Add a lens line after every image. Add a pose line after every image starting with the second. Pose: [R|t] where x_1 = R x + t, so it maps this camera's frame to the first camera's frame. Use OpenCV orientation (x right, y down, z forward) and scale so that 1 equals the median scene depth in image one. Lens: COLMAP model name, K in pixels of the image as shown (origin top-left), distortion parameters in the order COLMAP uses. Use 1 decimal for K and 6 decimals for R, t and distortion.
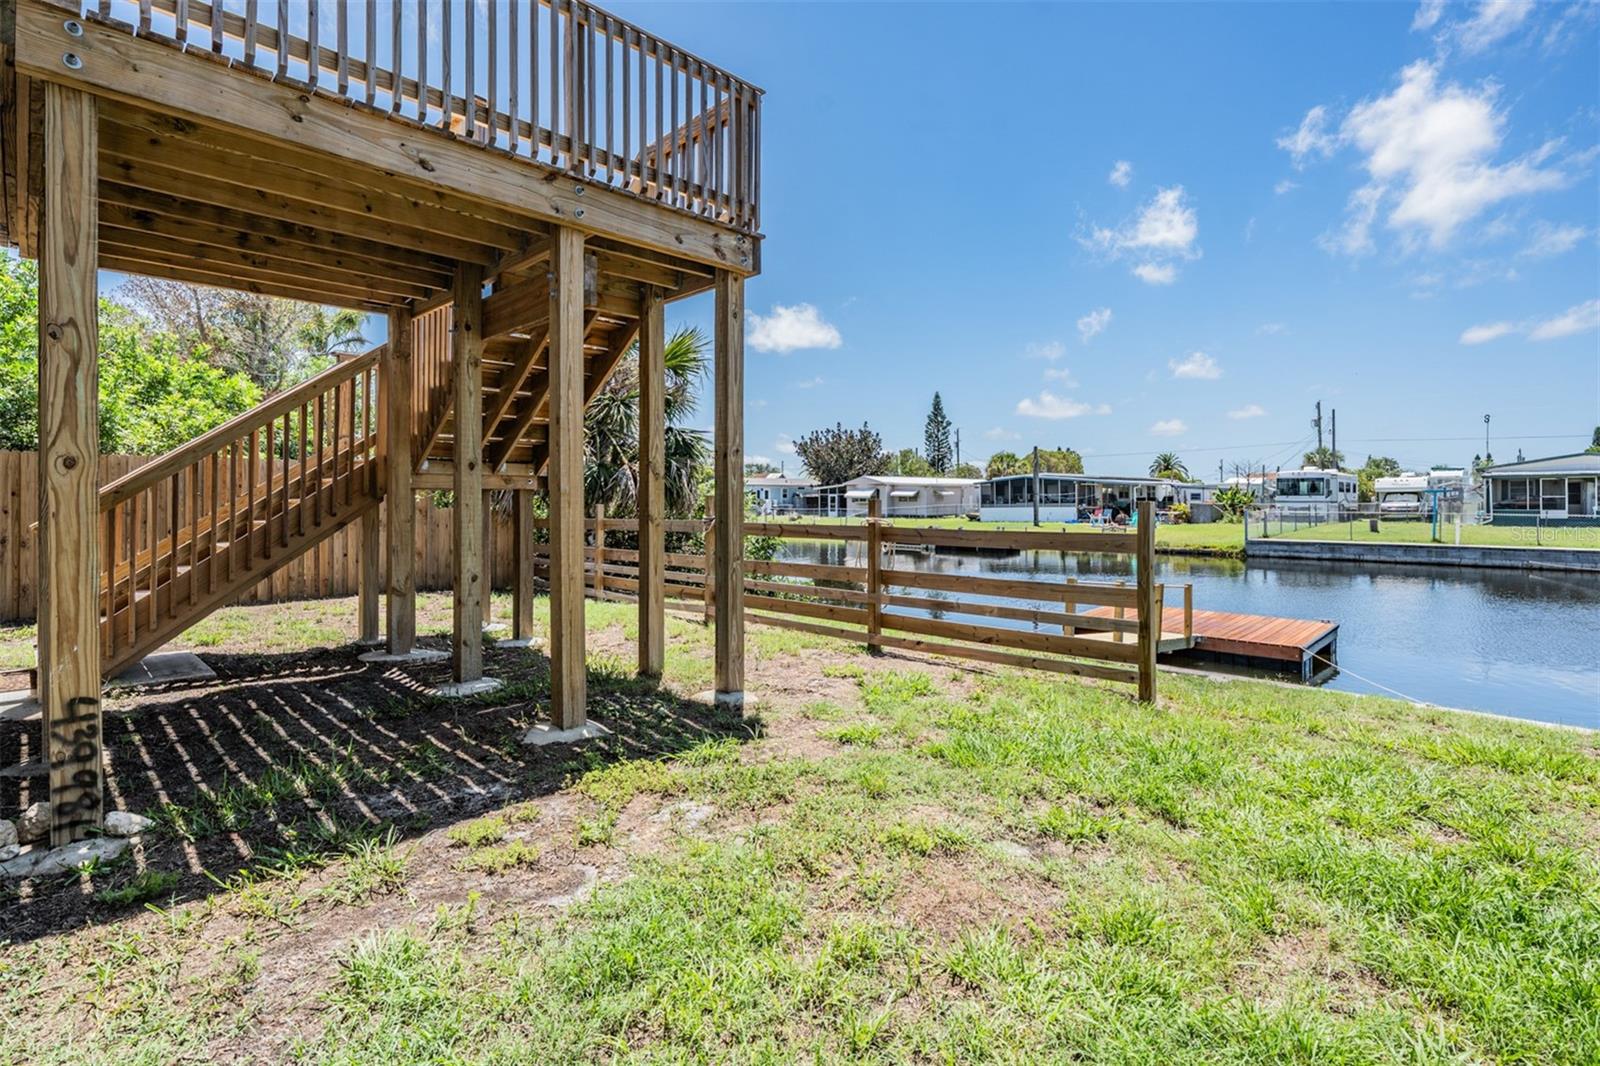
lens RADIAL K [[768.9, 0, 798.1], [0, 768.9, 518.4], [0, 0, 1]] dist [-0.003812, -0.000116]
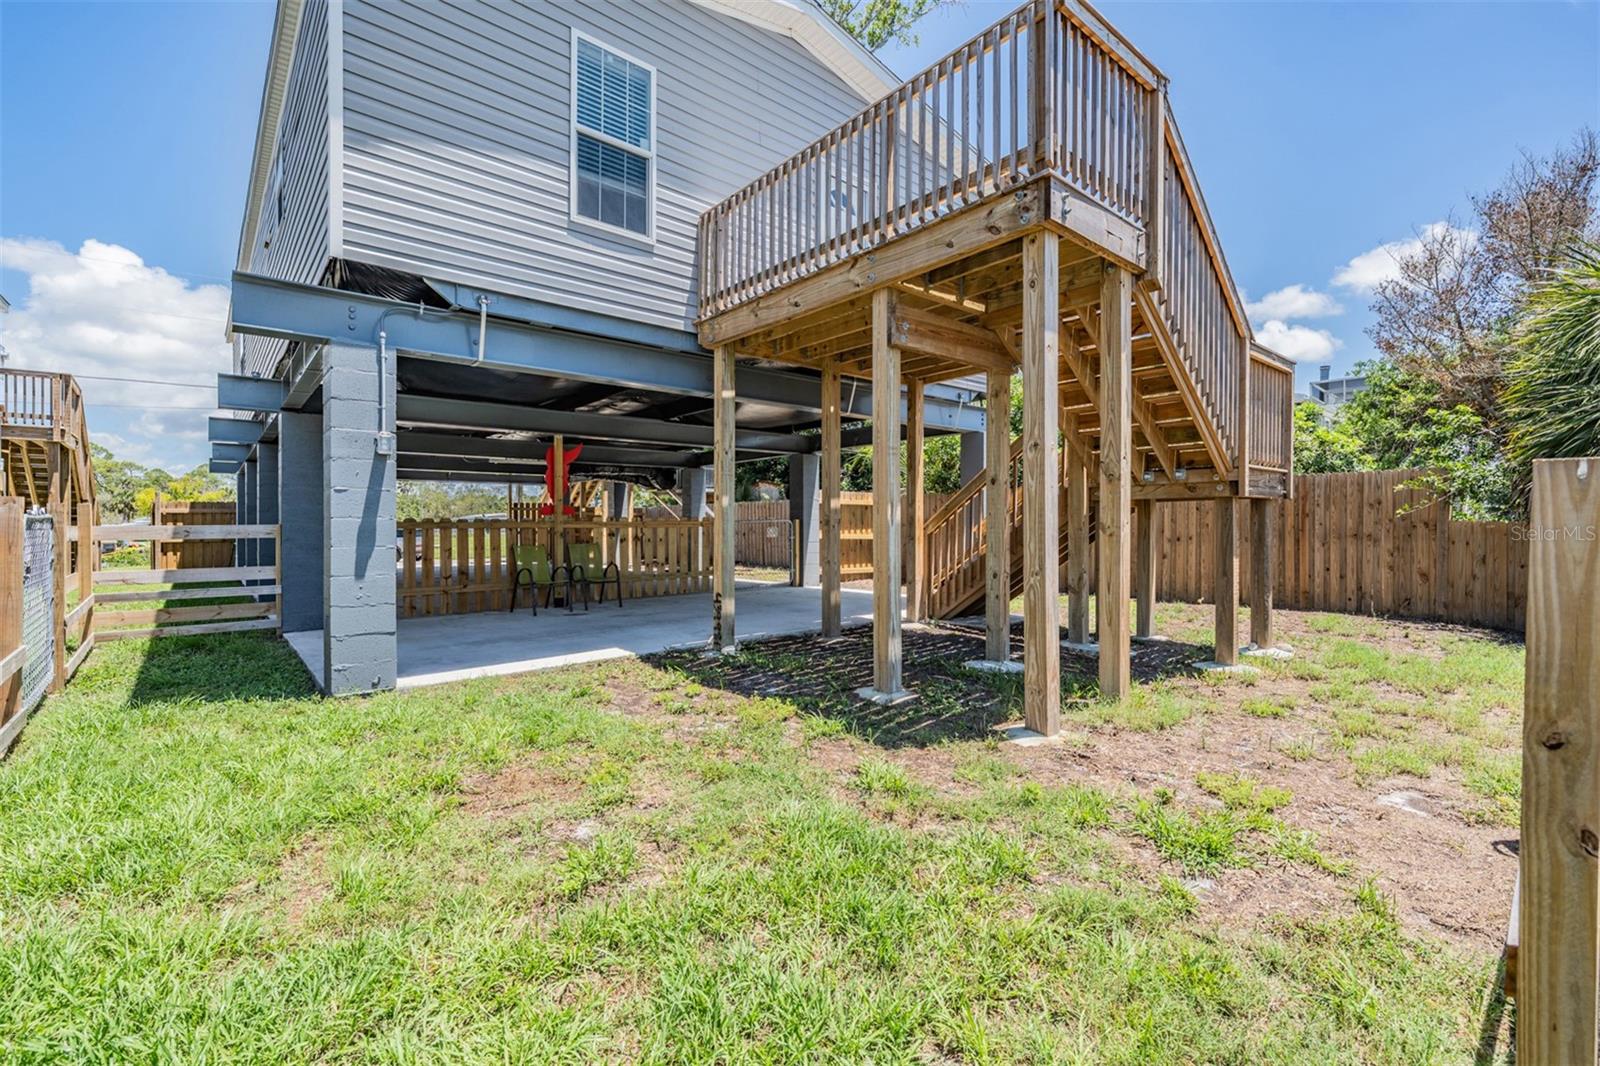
lens RADIAL K [[690.7, 0, 799.6], [0, 690.7, 529.3], [0, 0, 1]] dist [-0.000384, -0.000003]
pose [[-0.064821, 0.002260, -0.997894, 0.643575], [-0.005552, 0.999981, 0.002626, -0.003887], [0.997881, 0.005710, -0.064807, 0.765675]]
